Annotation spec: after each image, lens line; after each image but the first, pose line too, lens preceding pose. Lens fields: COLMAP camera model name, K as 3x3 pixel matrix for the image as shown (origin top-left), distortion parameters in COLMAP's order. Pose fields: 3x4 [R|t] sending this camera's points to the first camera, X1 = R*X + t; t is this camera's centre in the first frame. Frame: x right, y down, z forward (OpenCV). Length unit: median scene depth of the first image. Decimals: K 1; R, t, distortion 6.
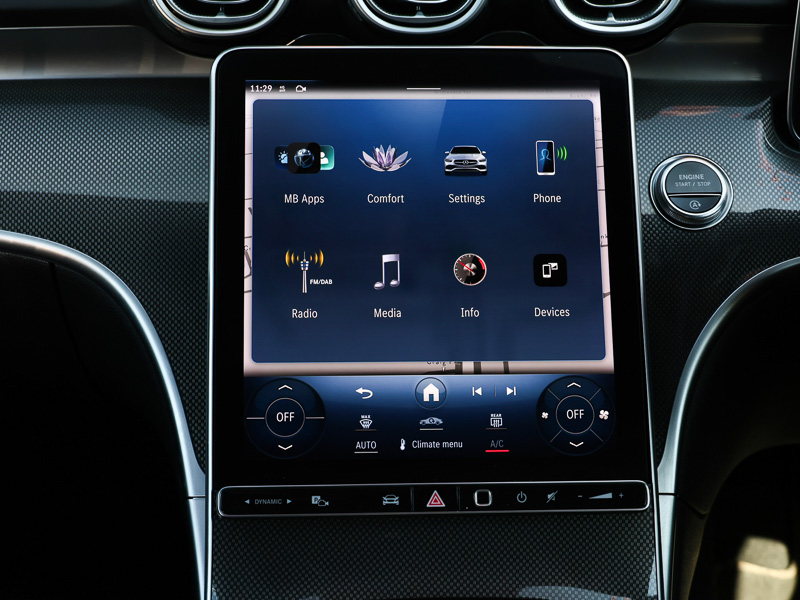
lens RADIAL K [[1497.4, 0, 402.5], [0, 1497.4, 288.1], [0, 0, 1]] dist [-0.005520, -0.151877]
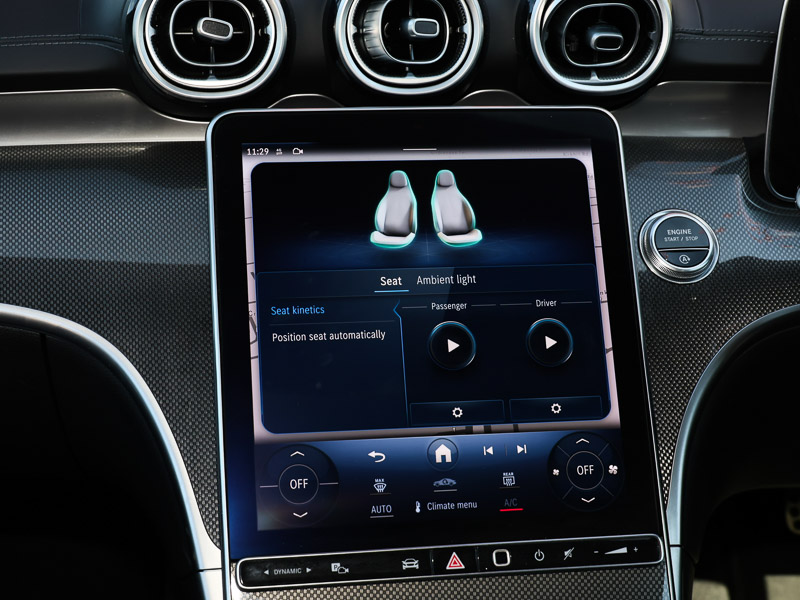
lens RADIAL K [[1497.4, 0, 402.5], [0, 1497.4, 288.1], [0, 0, 1]] dist [-0.005520, -0.151877]
pose [[0.993918, -0.024491, 0.107366, -0.110368], [0.028285, 0.999023, -0.033960, -0.007065], [-0.106429, 0.036791, 0.993639, 0.009373]]
